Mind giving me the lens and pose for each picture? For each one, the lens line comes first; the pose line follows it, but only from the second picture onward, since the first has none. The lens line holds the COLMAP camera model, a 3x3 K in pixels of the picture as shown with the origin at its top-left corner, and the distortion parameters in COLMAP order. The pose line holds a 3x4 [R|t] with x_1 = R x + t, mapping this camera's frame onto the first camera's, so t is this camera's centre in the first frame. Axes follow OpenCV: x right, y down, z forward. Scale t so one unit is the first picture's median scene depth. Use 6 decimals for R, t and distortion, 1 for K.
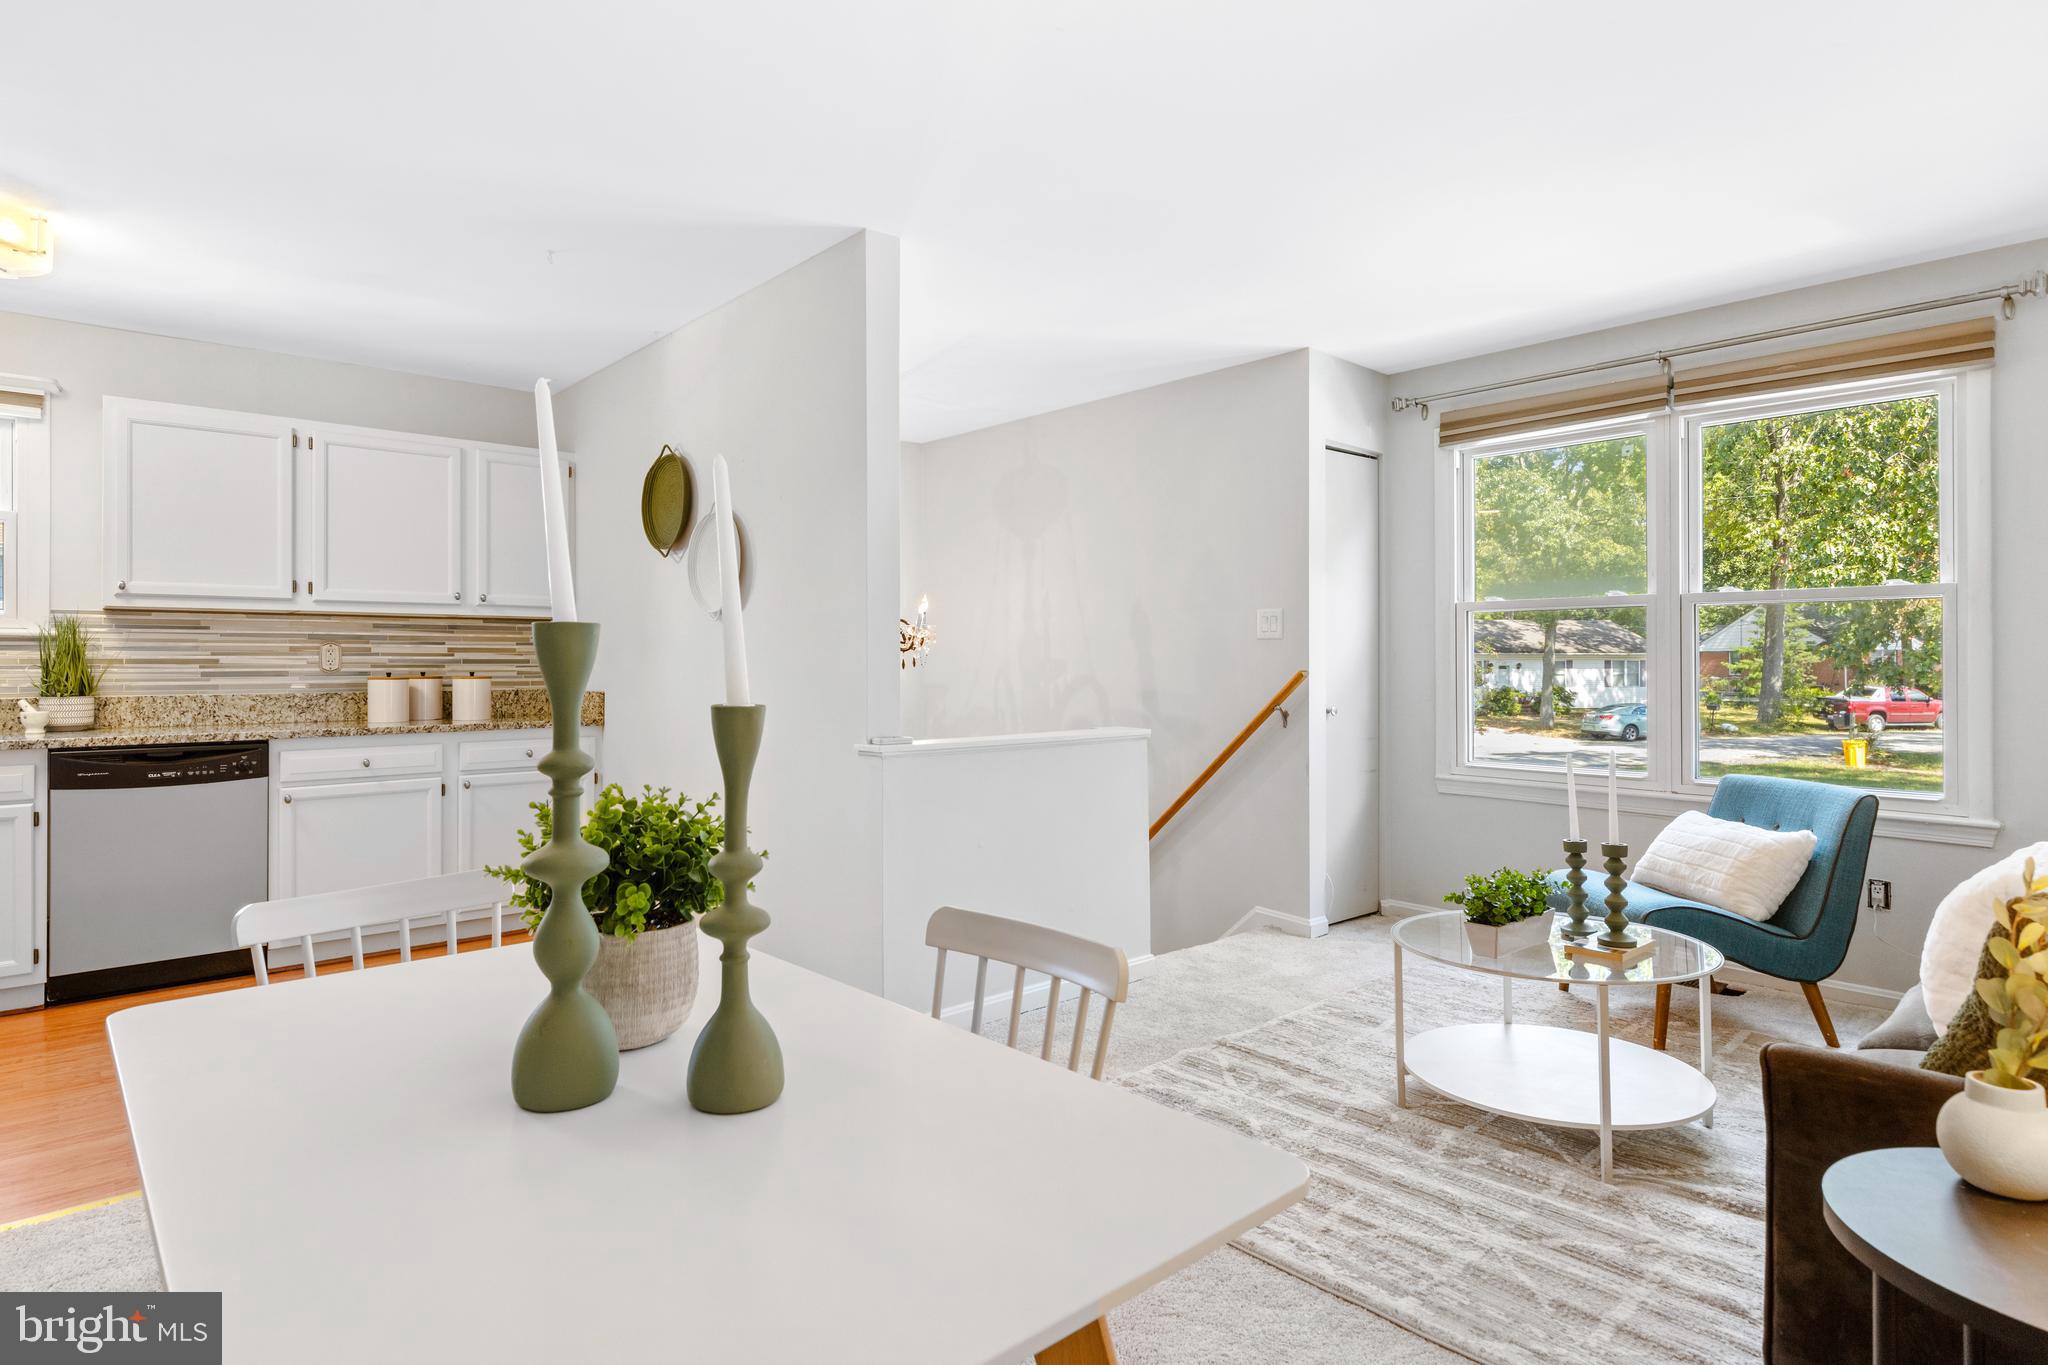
lens RADIAL K [[1096.2, 0, 1025.3], [0, 1096.2, 653.4], [0, 0, 1]] dist [-0.002460, 0.000585]
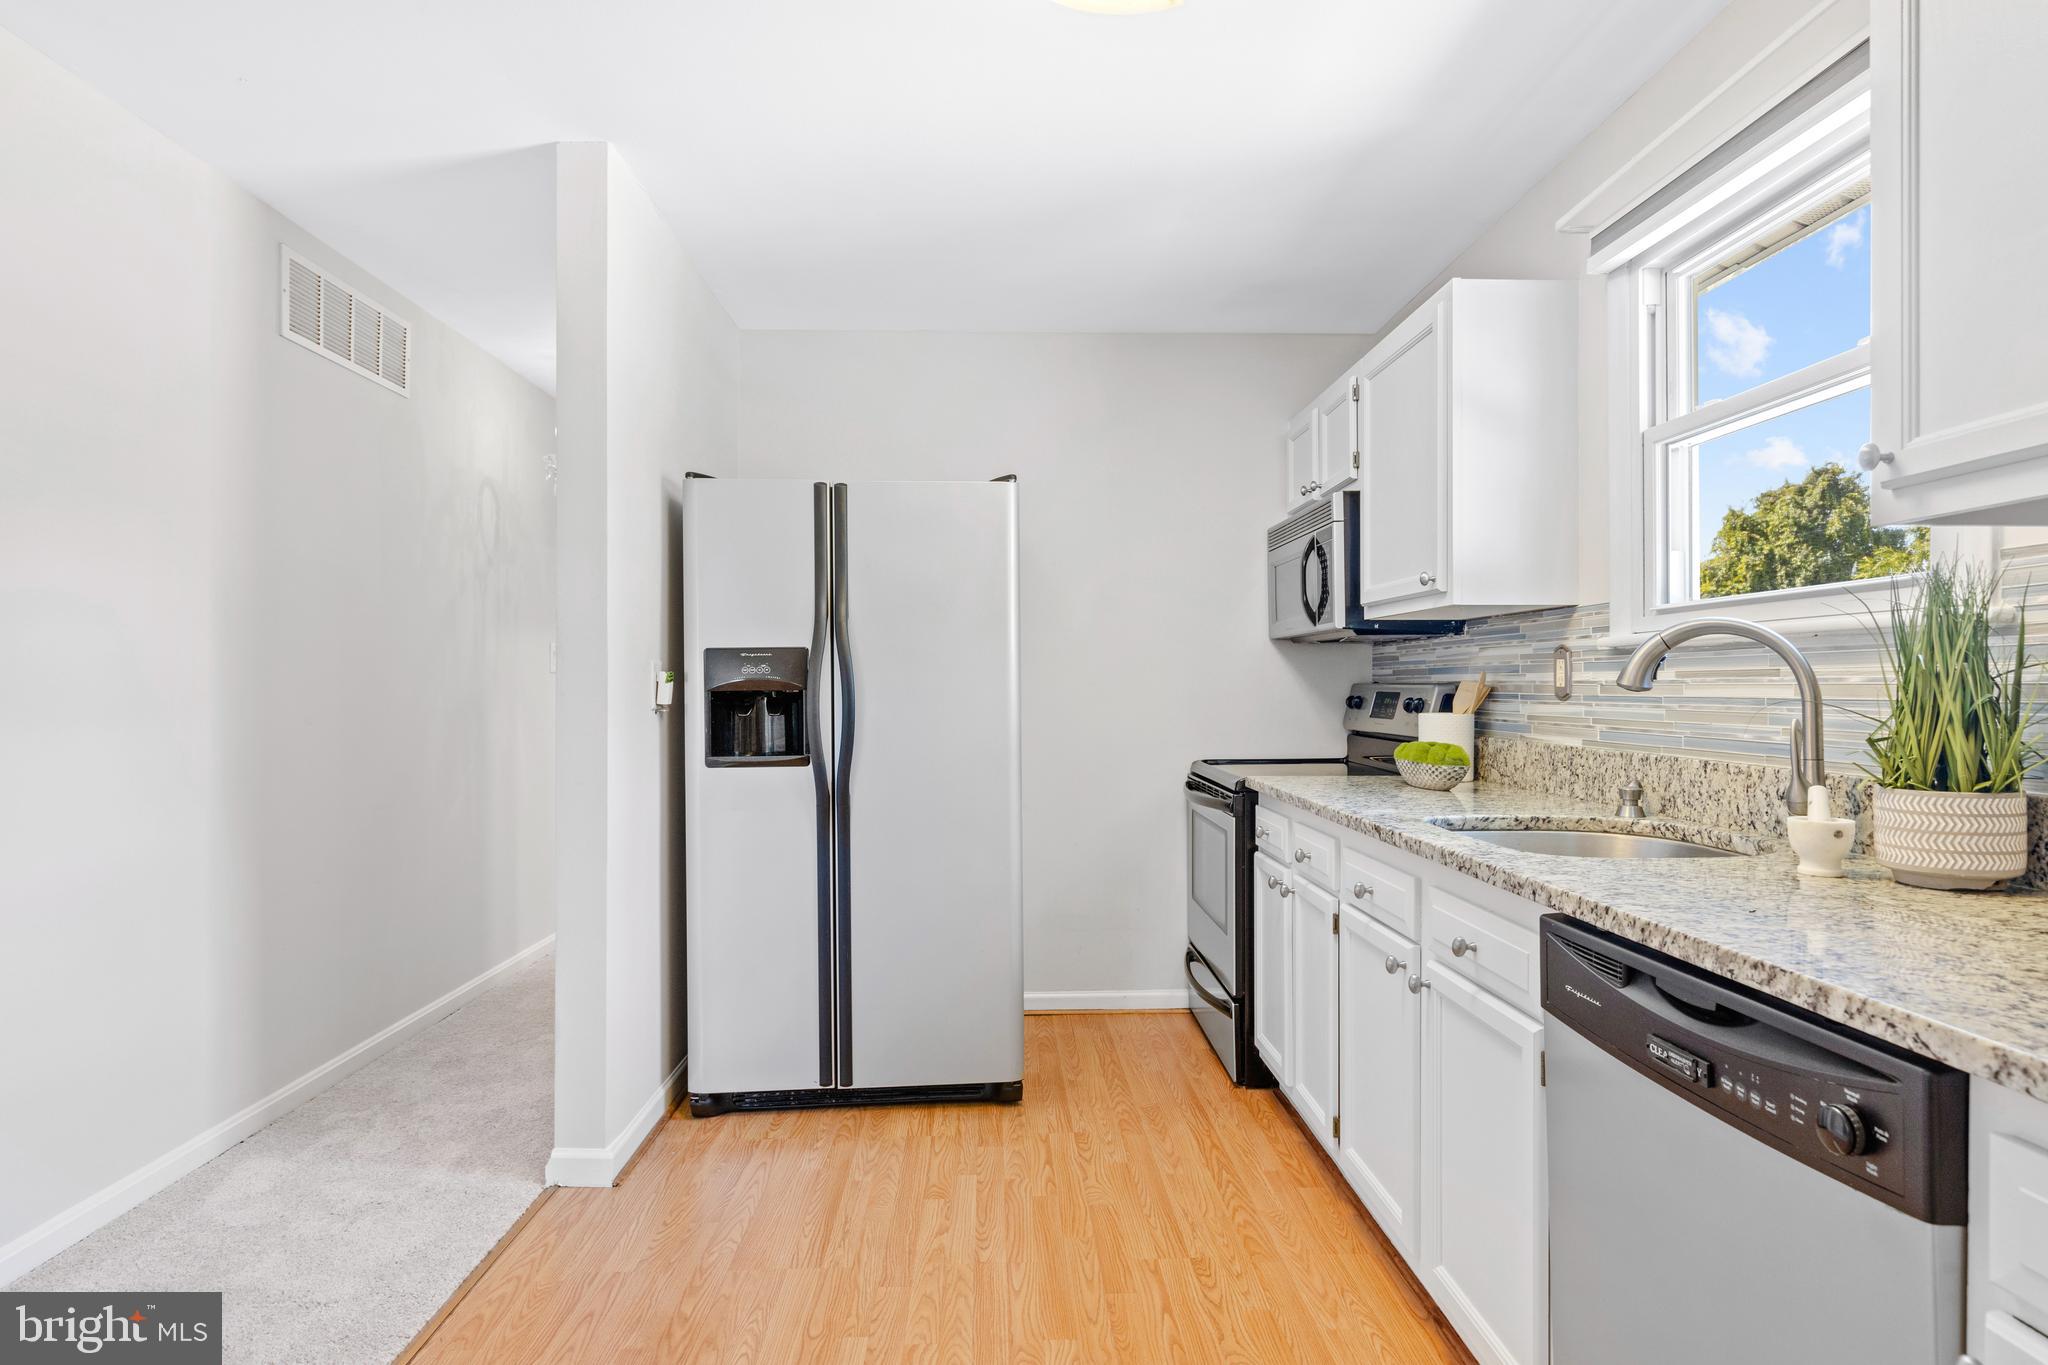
lens RADIAL K [[1088.2, 0, 1026.8], [0, 1088.2, 677.5], [0, 0, 1]] dist [-0.000449, -0.000412]
pose [[-0.637454, -0.007113, -0.770455, -0.397805], [0.005295, 0.999893, -0.013612, 0.006133], [0.770470, -0.012756, -0.637349, 0.966975]]
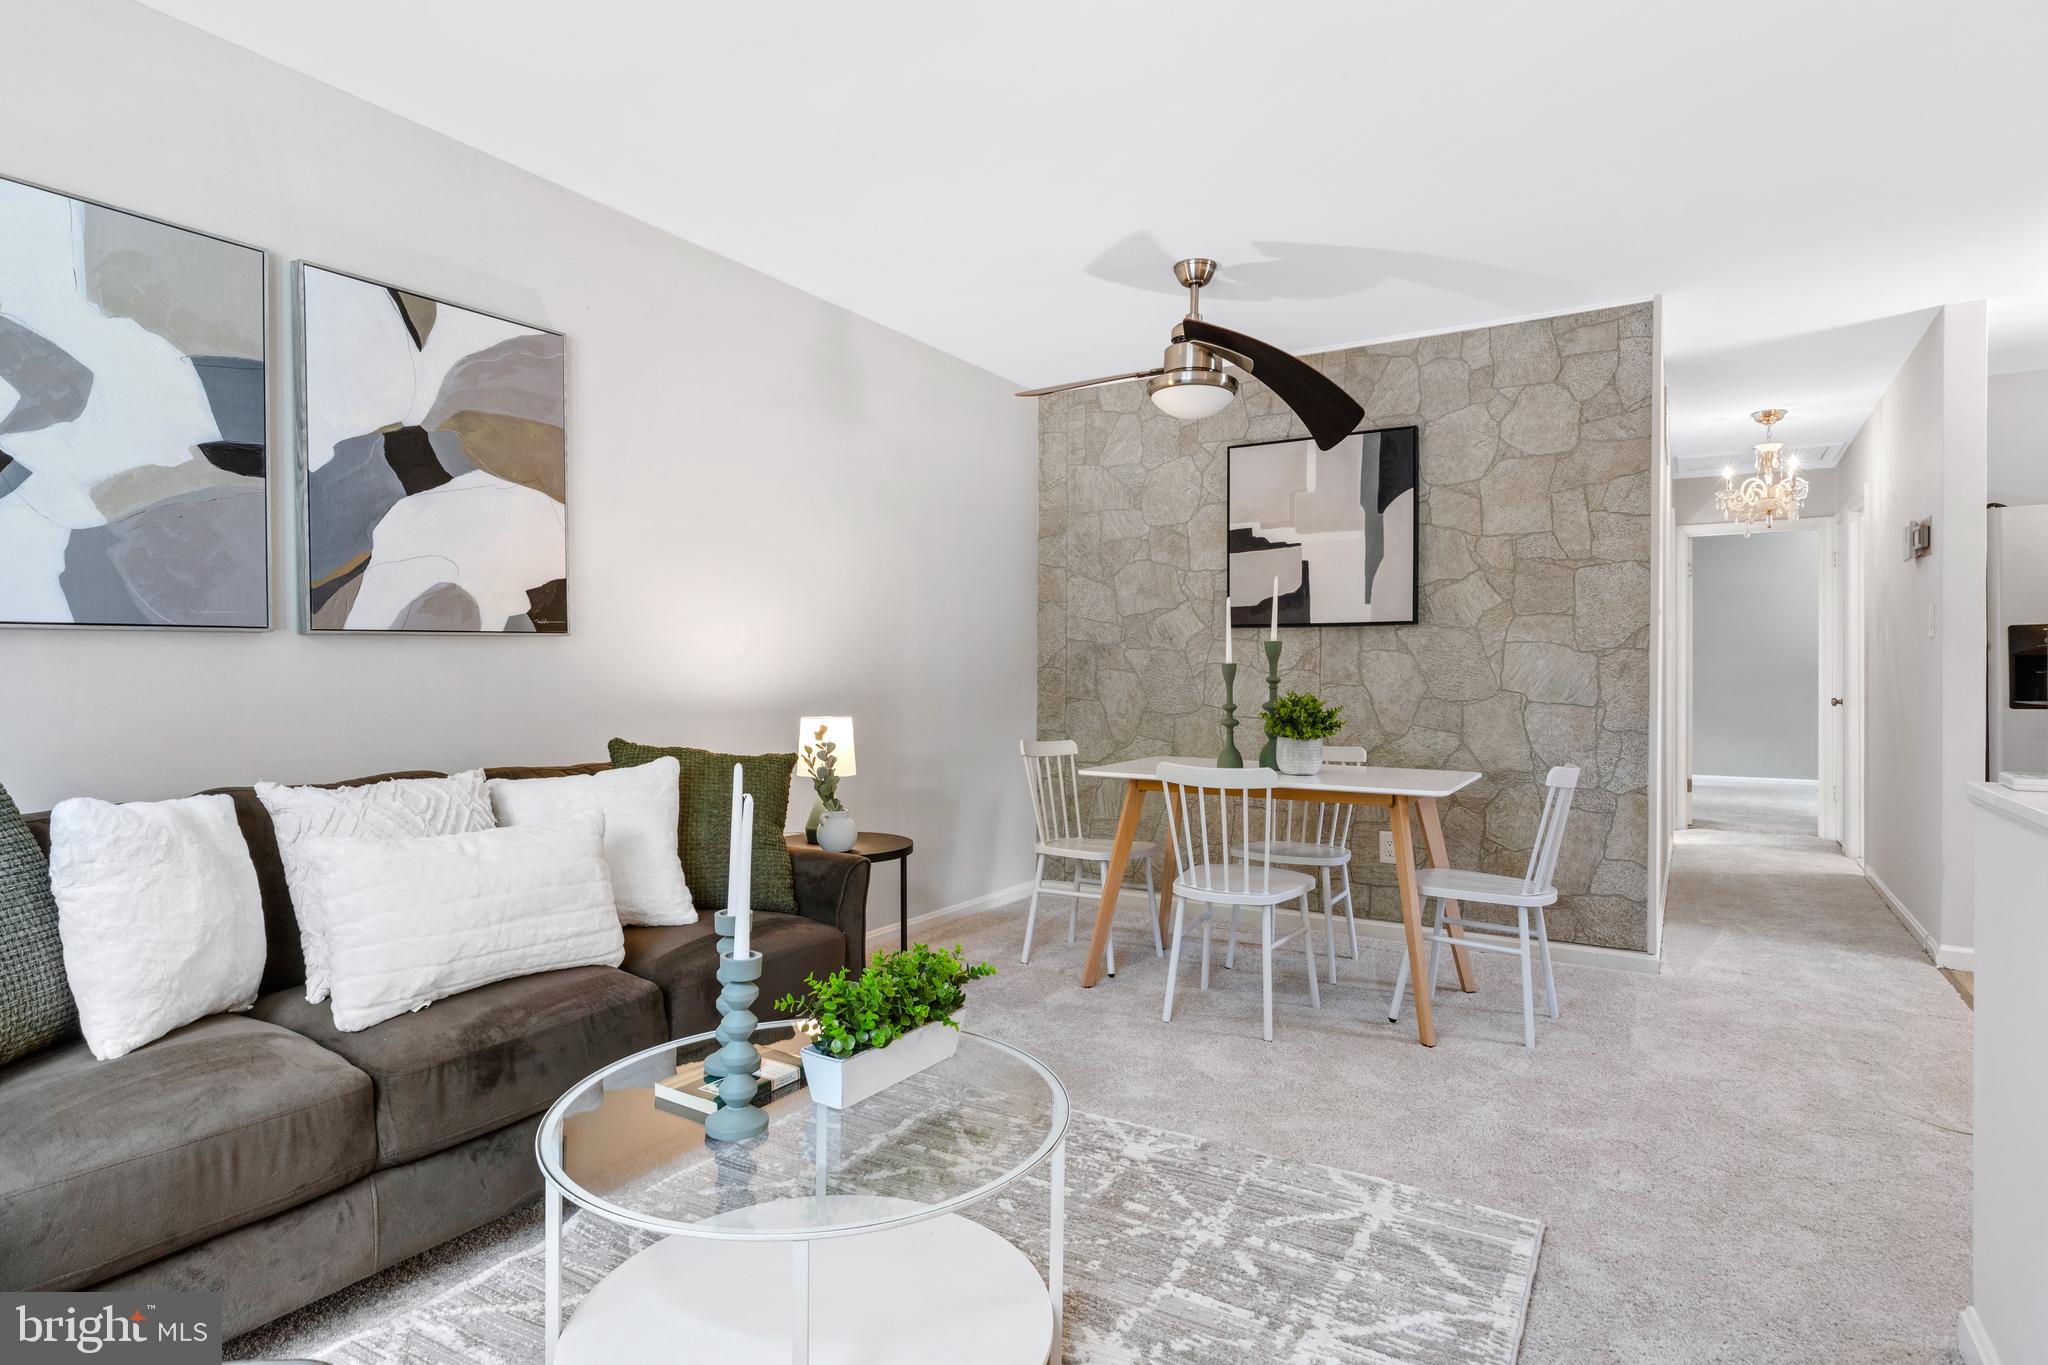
lens RADIAL K [[1088.2, 0, 1026.8], [0, 1088.2, 677.5], [0, 0, 1]] dist [-0.000449, -0.000412]
pose [[-0.956238, 0.001583, -0.292586, 0.358290], [0.003028, 0.999985, -0.004488, 0.026623], [0.292574, -0.005178, -0.956229, 1.055909]]
